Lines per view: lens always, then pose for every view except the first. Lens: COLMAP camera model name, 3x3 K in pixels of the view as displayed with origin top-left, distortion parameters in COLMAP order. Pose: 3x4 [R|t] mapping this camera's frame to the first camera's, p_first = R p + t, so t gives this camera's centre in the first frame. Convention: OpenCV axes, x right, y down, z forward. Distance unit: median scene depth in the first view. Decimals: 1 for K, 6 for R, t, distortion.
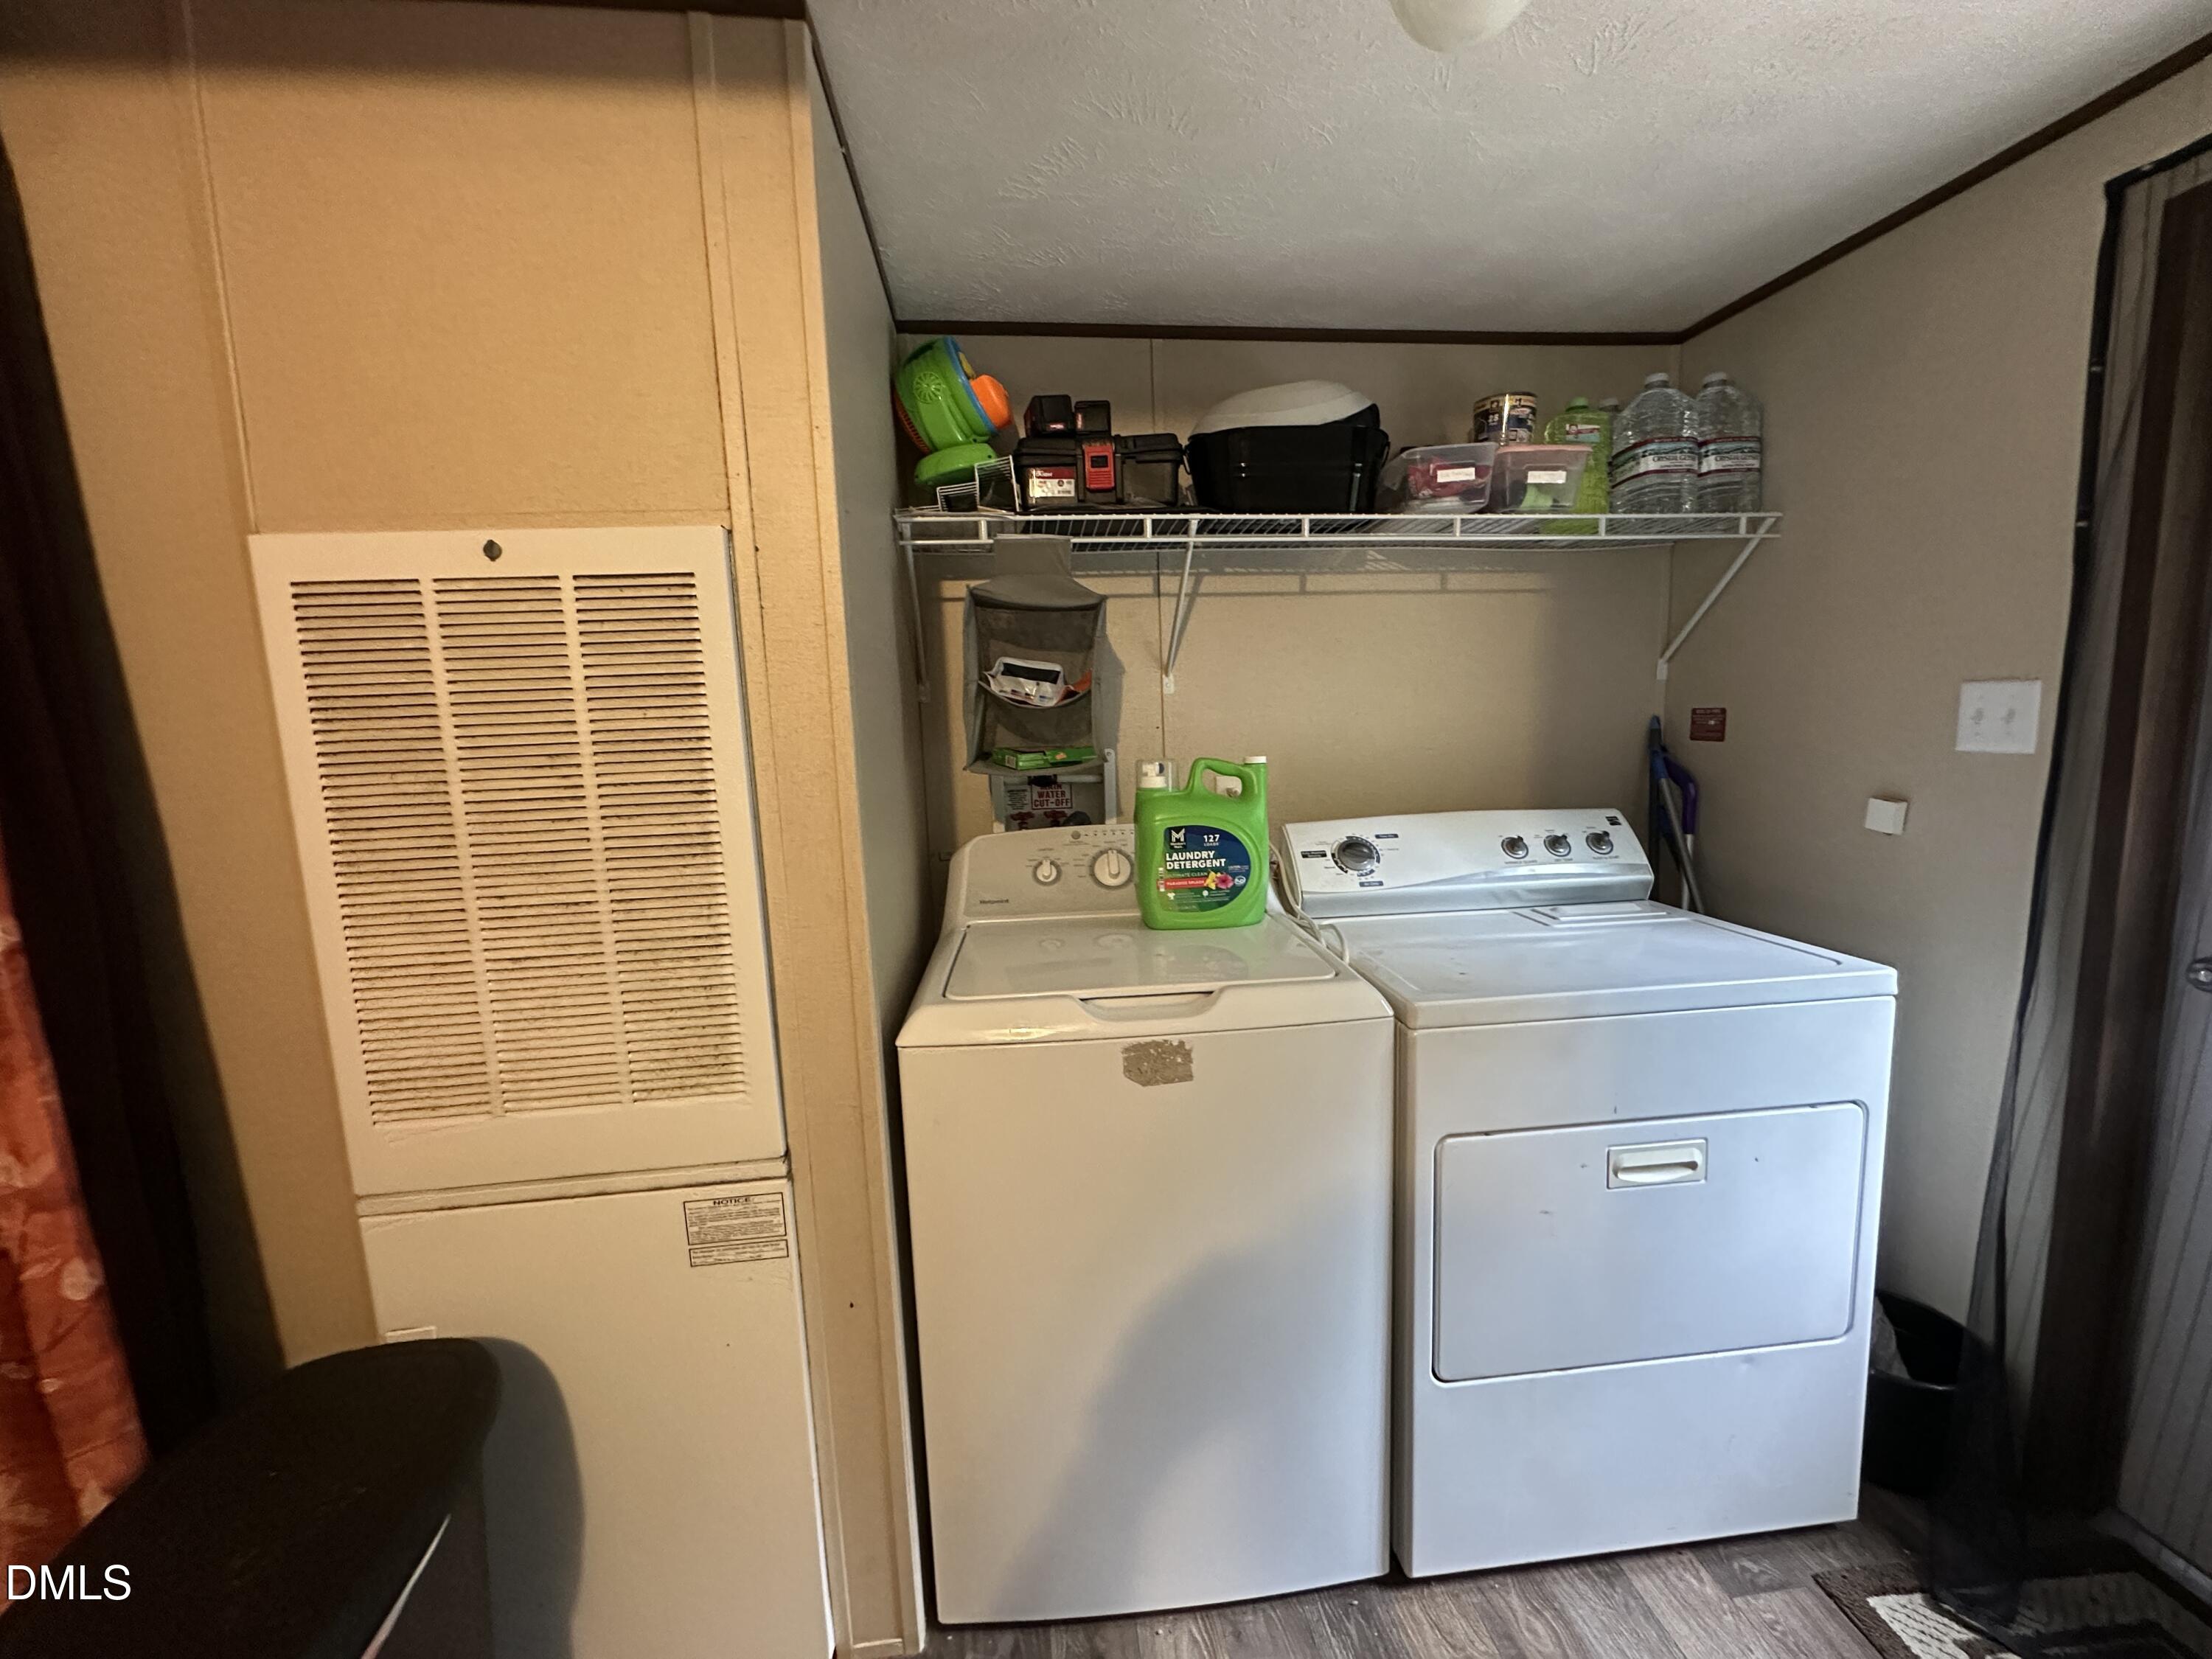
lens RADIAL K [[883.5, 0, 1115.3], [0, 883.5, 820.7], [0, 0, 1]] dist [-0.004653, 0.000819]
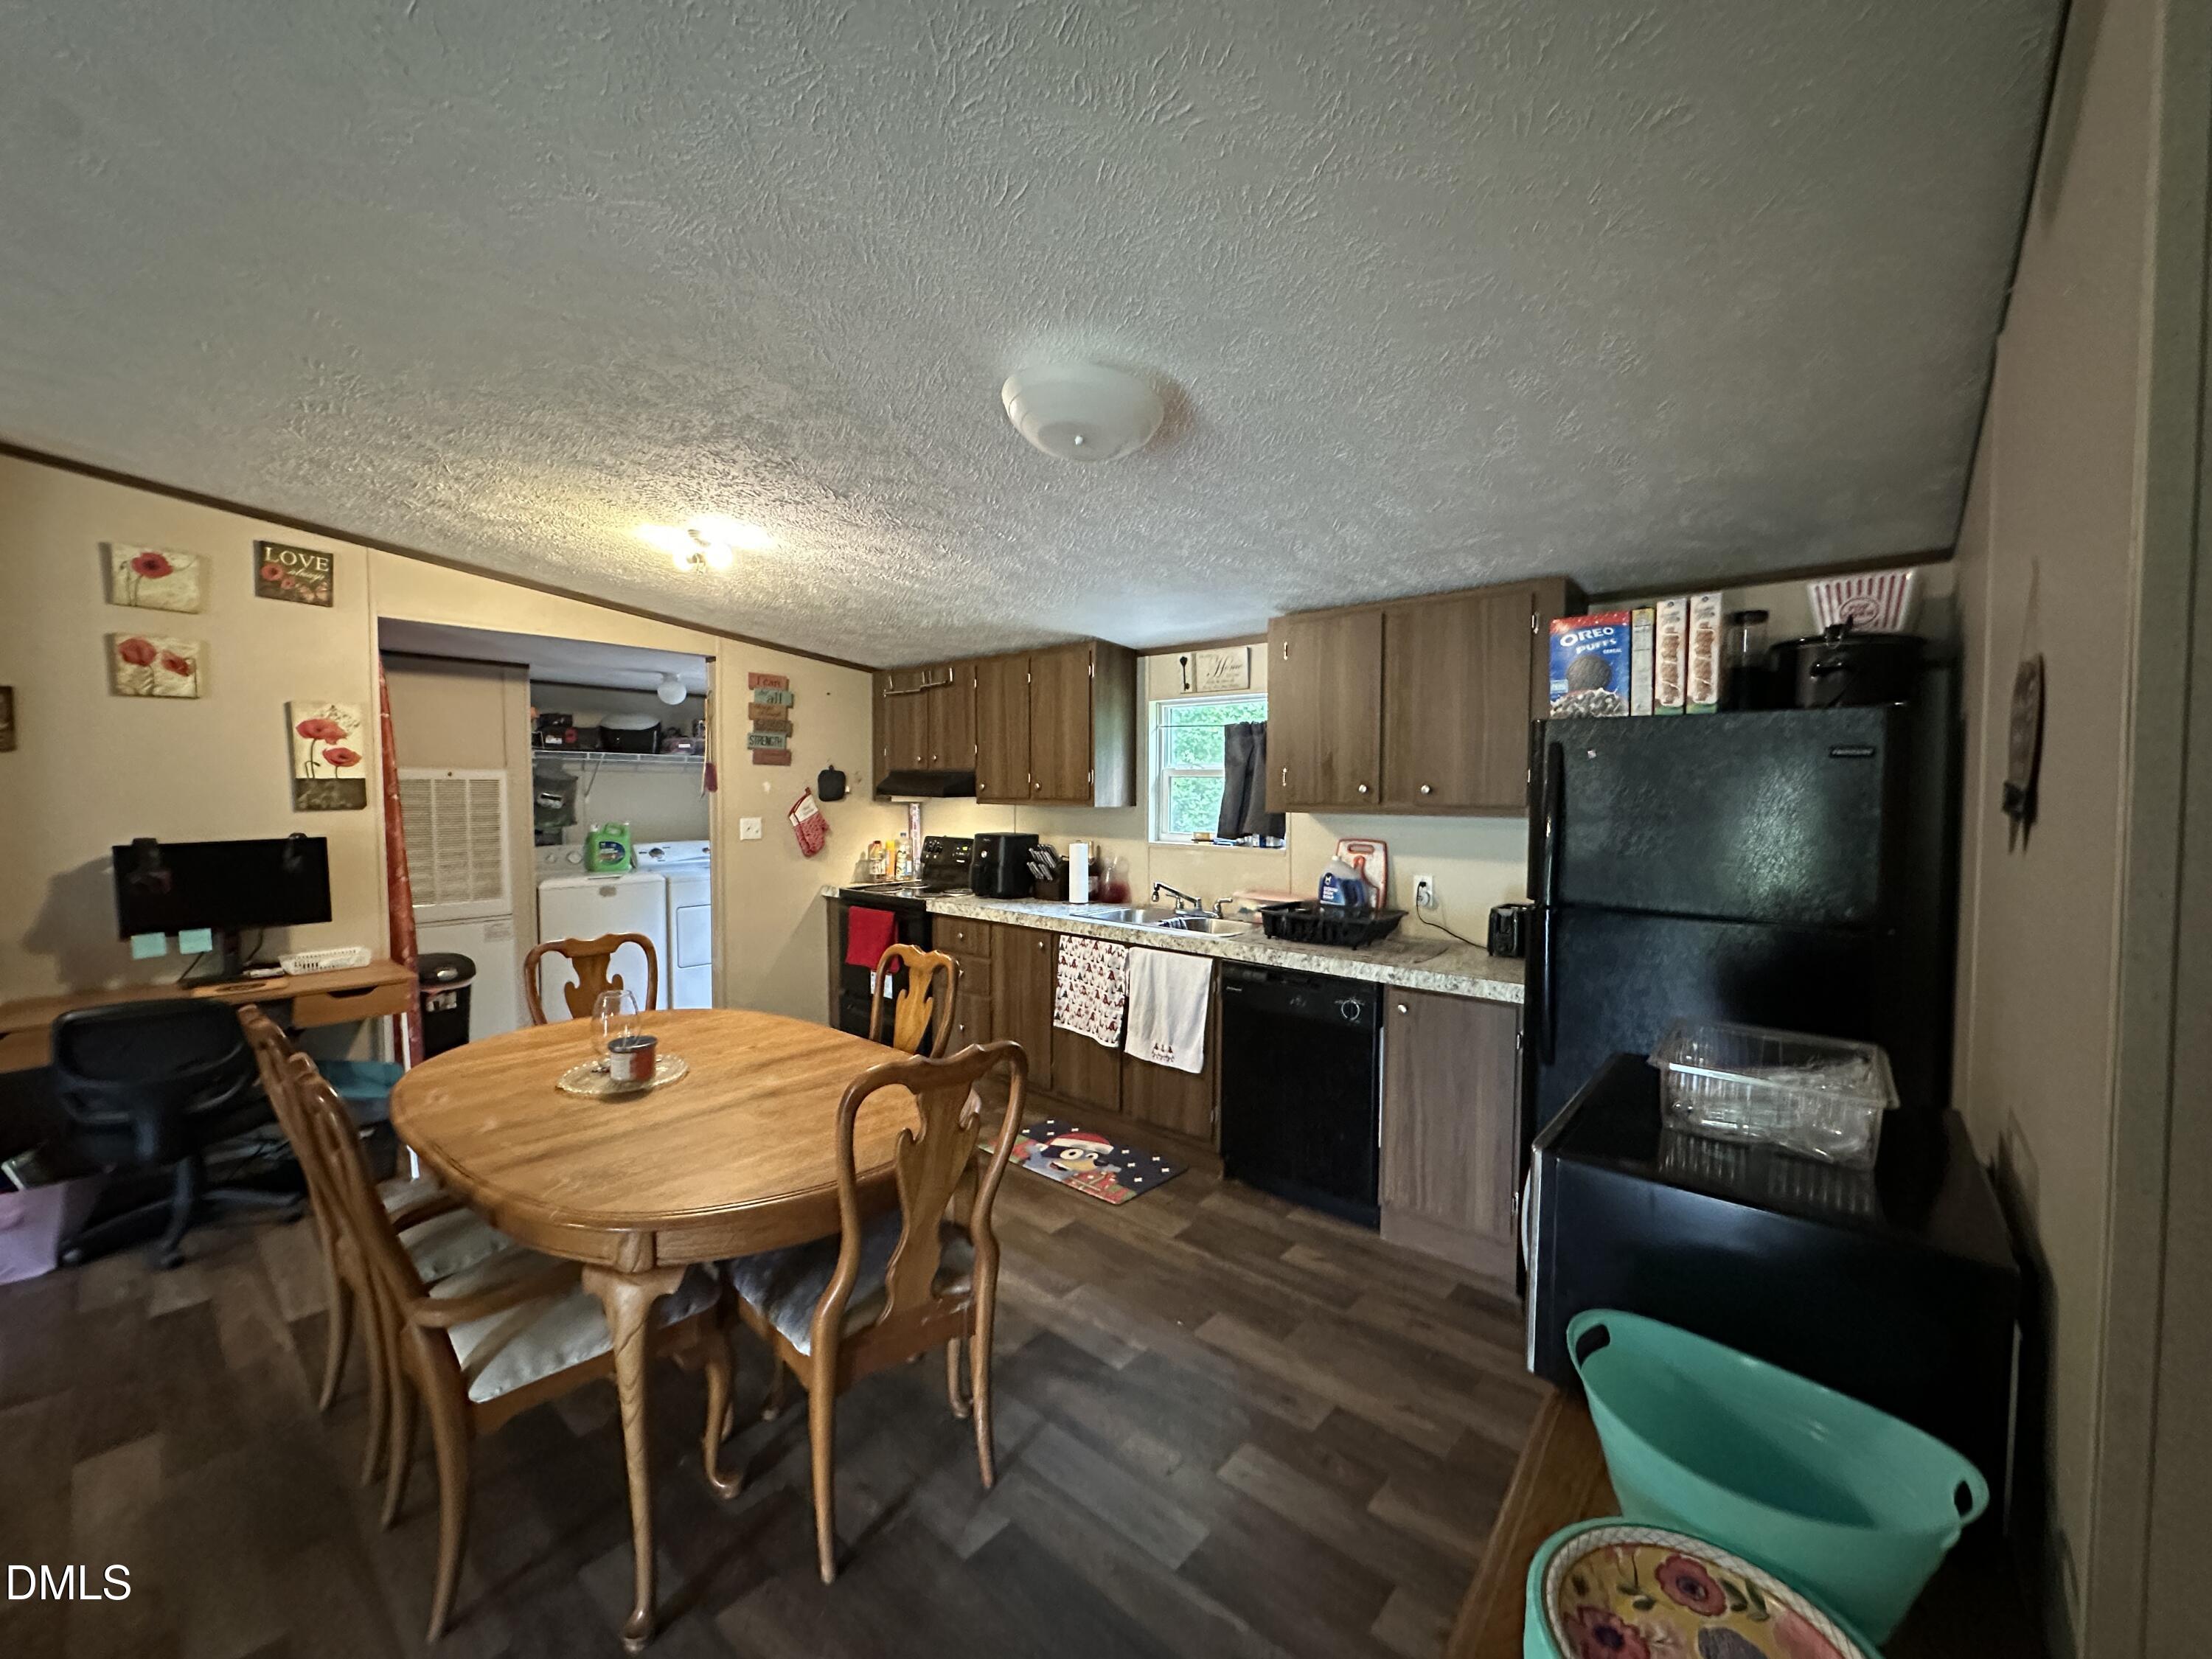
lens RADIAL K [[883.5, 0, 1108.1], [0, 883.5, 826.7], [0, 0, 1]] dist [-0.004653, 0.000819]
pose [[0.739357, 0.006839, 0.673279, -0.818524], [0.053266, 0.996220, -0.068613, 0.297499], [-0.671203, 0.086592, 0.736198, -3.002393]]
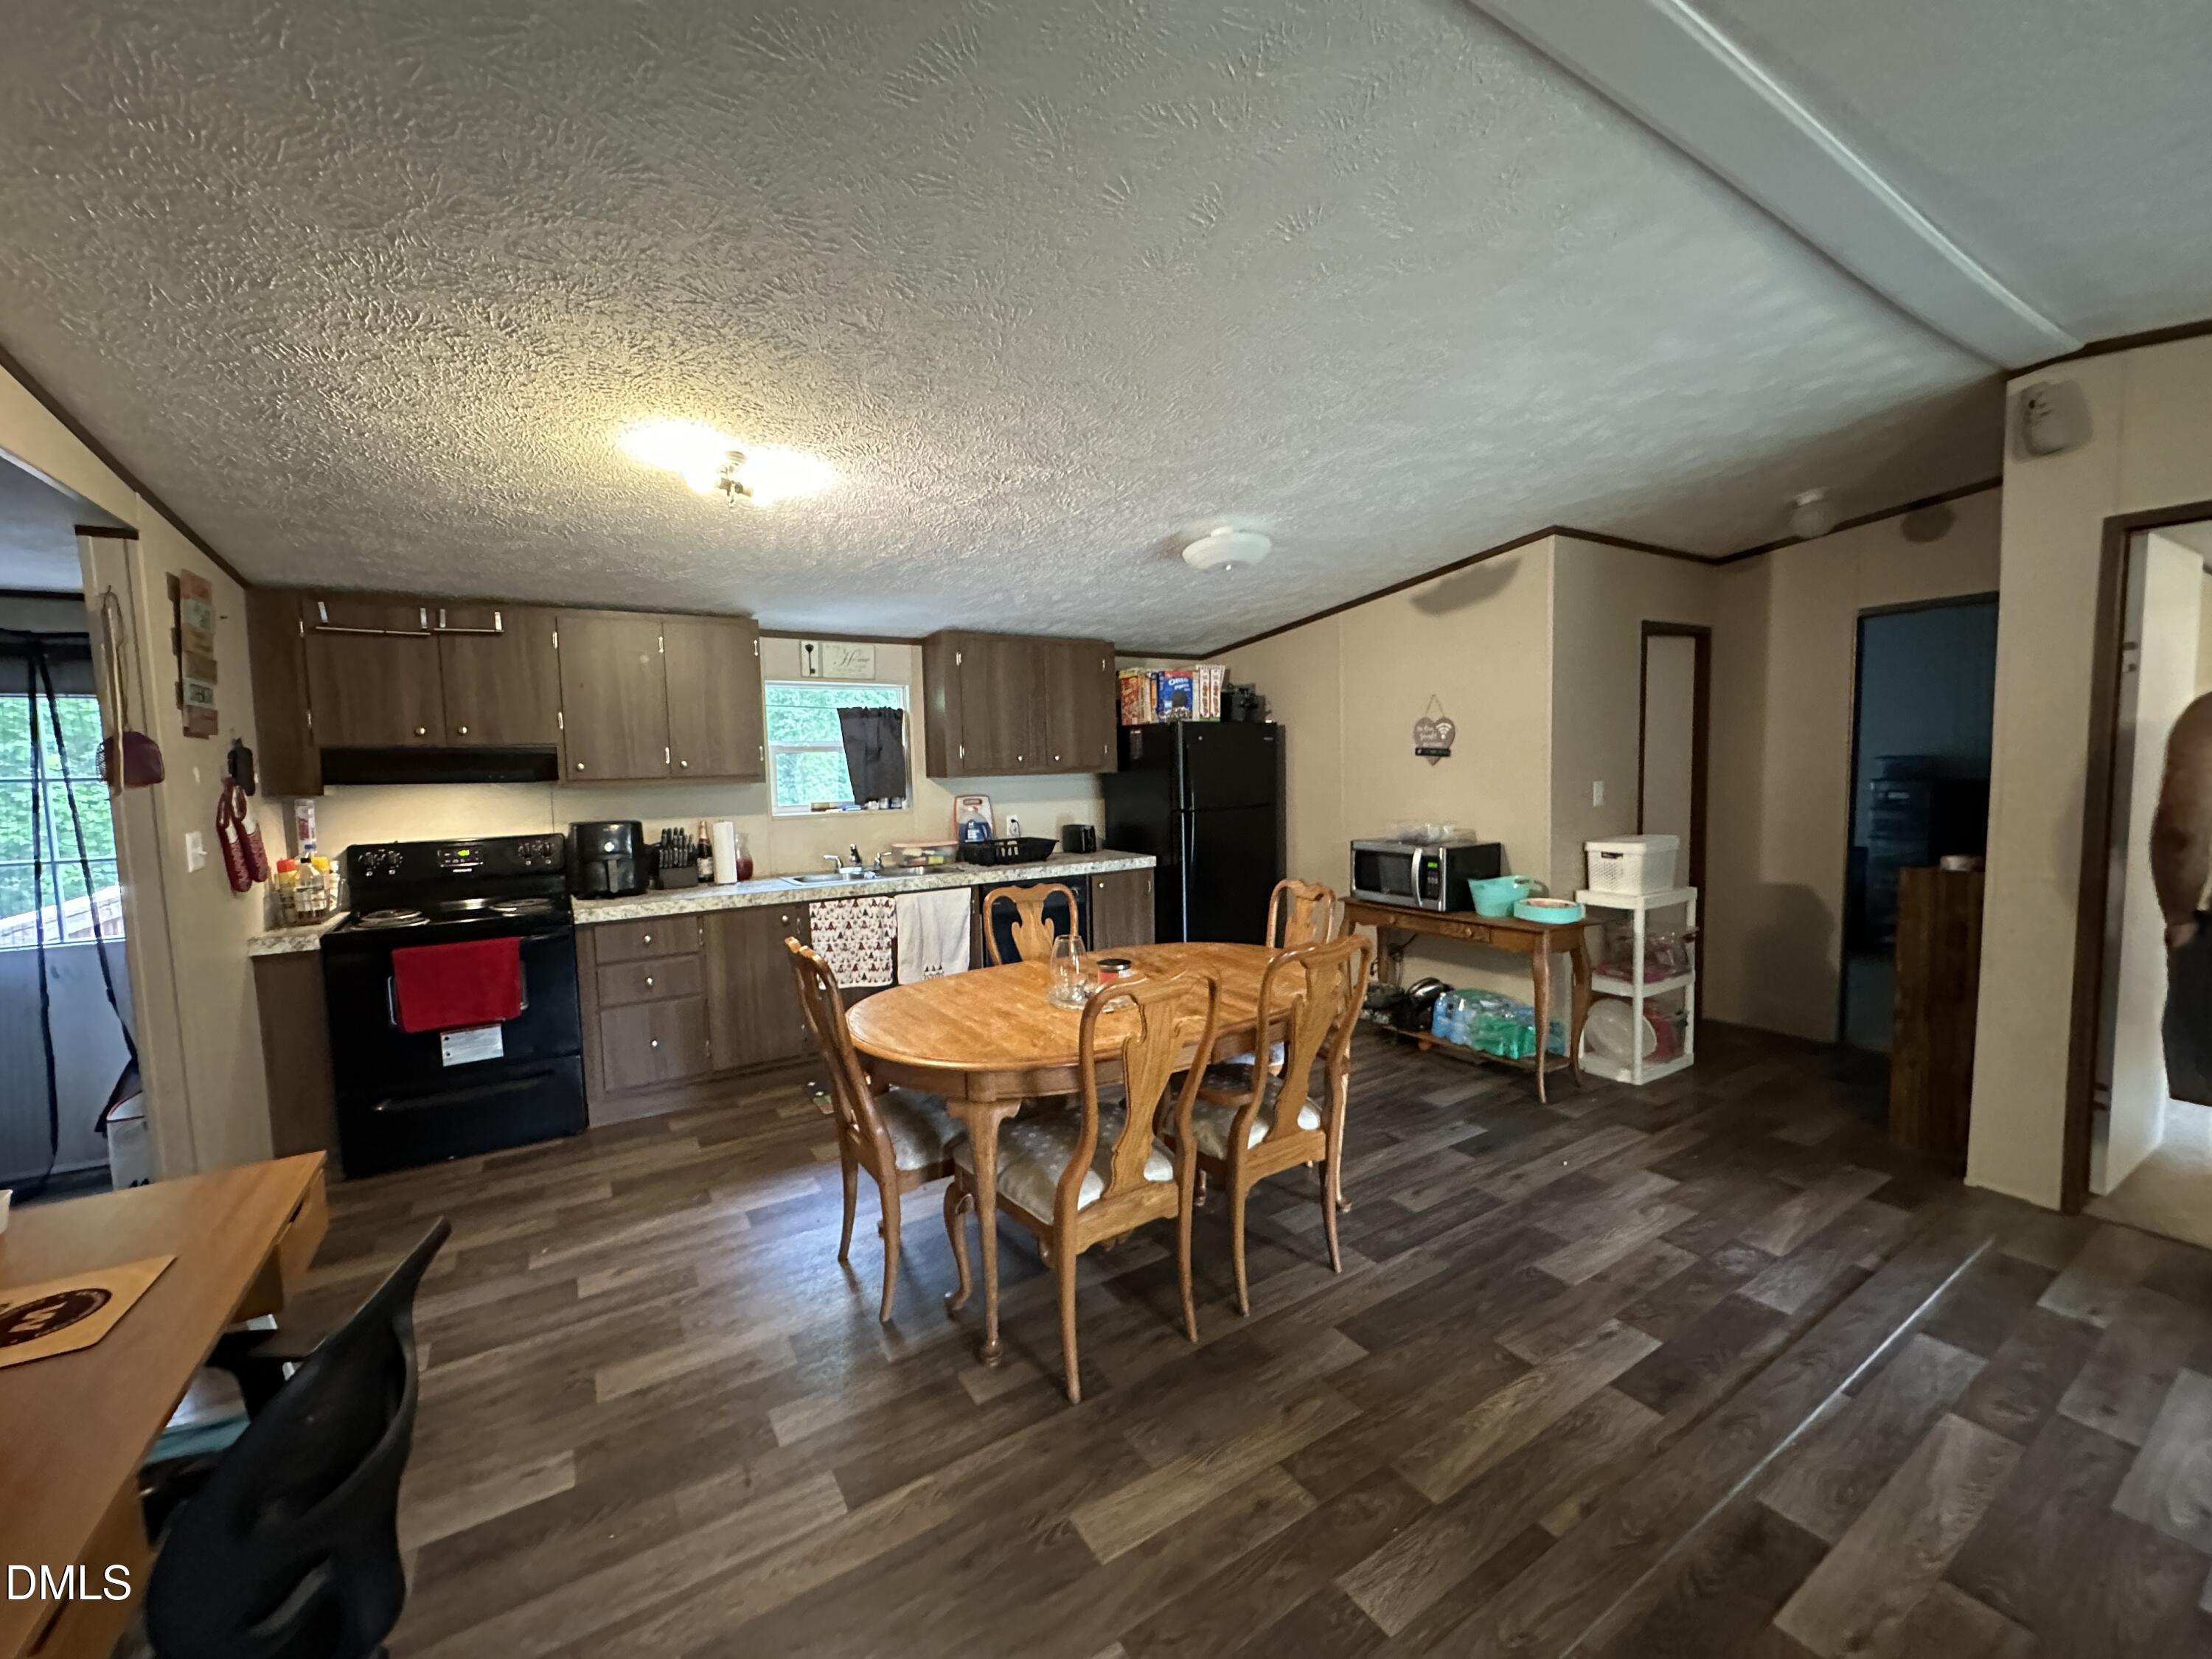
lens RADIAL K [[883.5, 0, 1105.2], [0, 883.5, 829.9], [0, 0, 1]] dist [-0.004653, 0.000819]
pose [[-0.428255, -0.030942, 0.903128, -1.958109], [0.145278, 0.984056, 0.102605, 0.068787], [-0.891903, 0.175146, -0.416932, -0.793308]]
